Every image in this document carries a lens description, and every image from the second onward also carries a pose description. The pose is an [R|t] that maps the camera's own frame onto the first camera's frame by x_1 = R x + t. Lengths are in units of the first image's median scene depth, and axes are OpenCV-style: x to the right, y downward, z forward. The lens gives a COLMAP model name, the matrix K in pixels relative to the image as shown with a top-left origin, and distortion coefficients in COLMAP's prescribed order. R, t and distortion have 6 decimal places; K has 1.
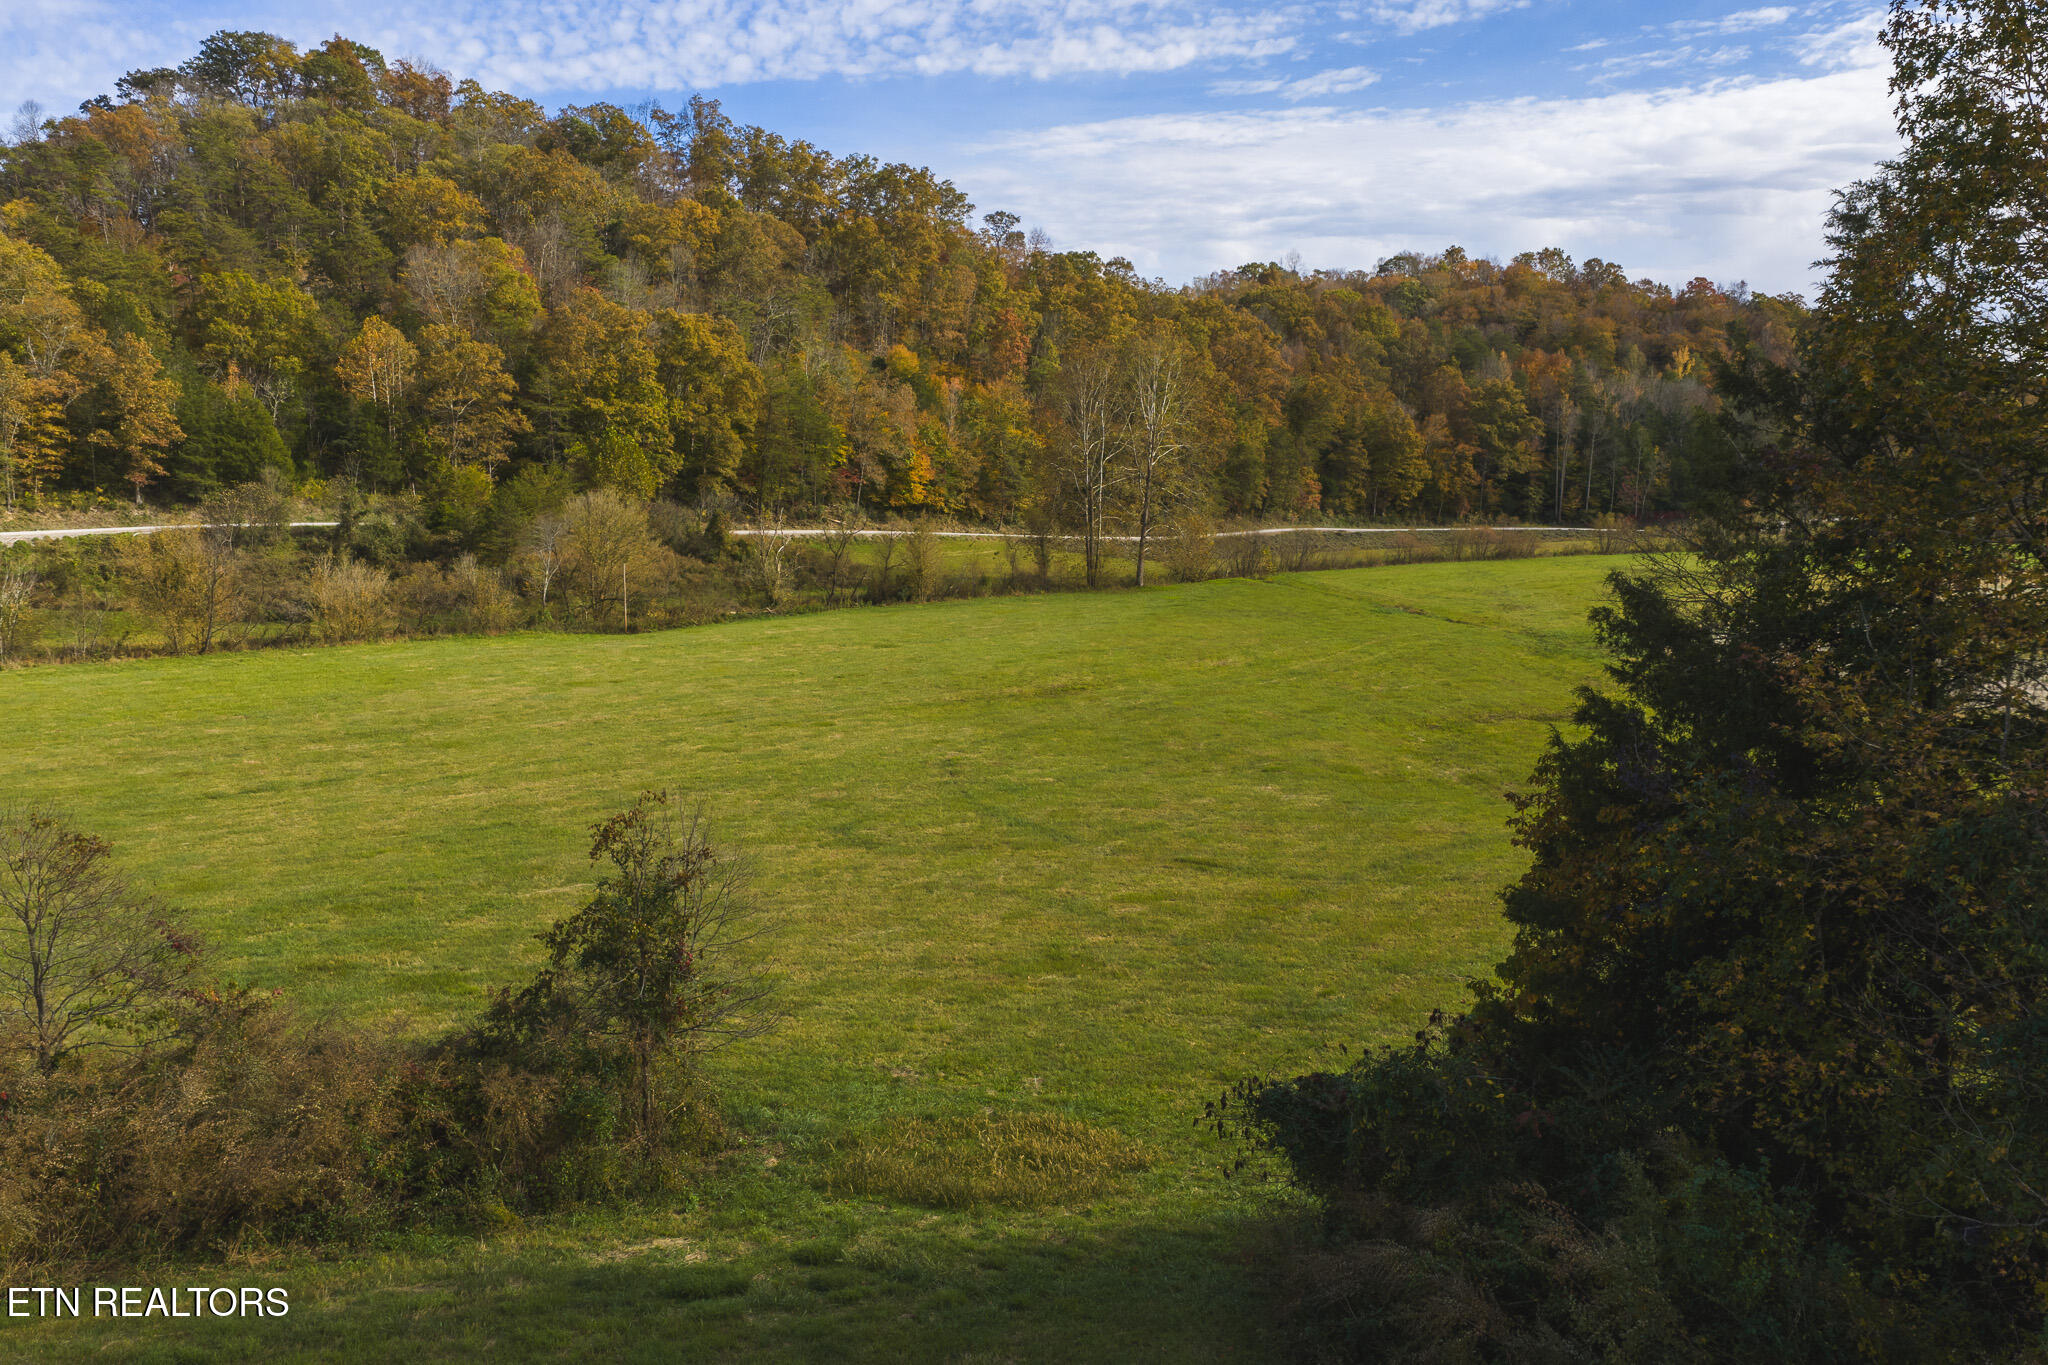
lens RADIAL K [[1723.4, 0, 1024.4], [0, 1723.4, 688.4], [0, 0, 1]] dist [0.034410, -0.039676]
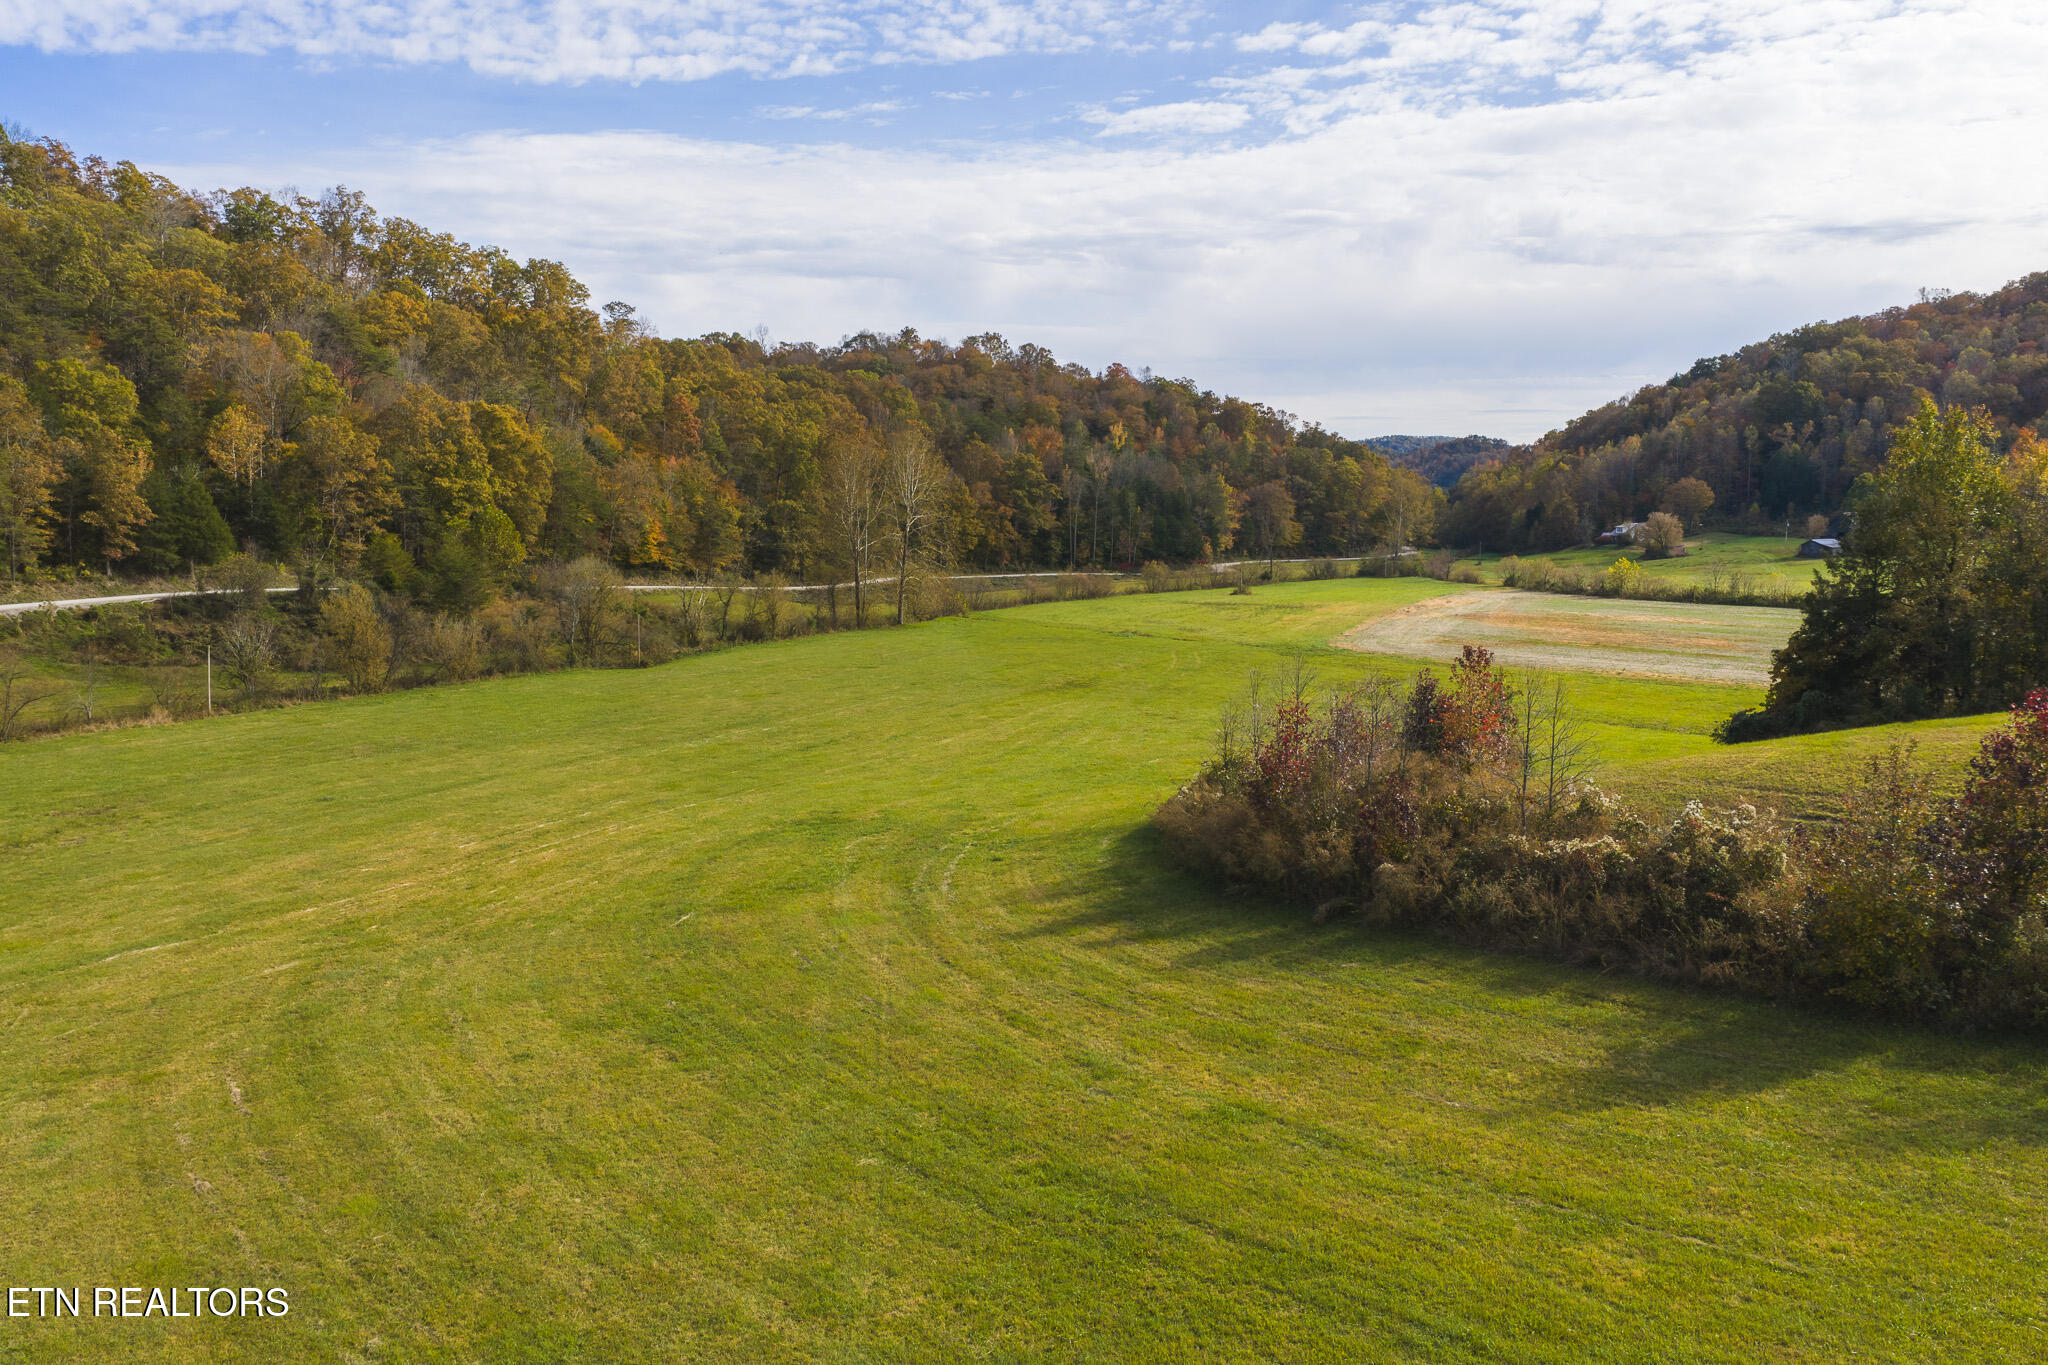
lens RADIAL K [[1723.4, 0, 1057.0], [0, 1723.4, 712.4], [0, 0, 1]] dist [0.034410, -0.039676]
pose [[0.923501, -0.049667, 0.380368, -0.183225], [0.054894, 0.998488, -0.002900, 0.009816], [-0.379649, 0.023558, 0.924831, -0.138157]]
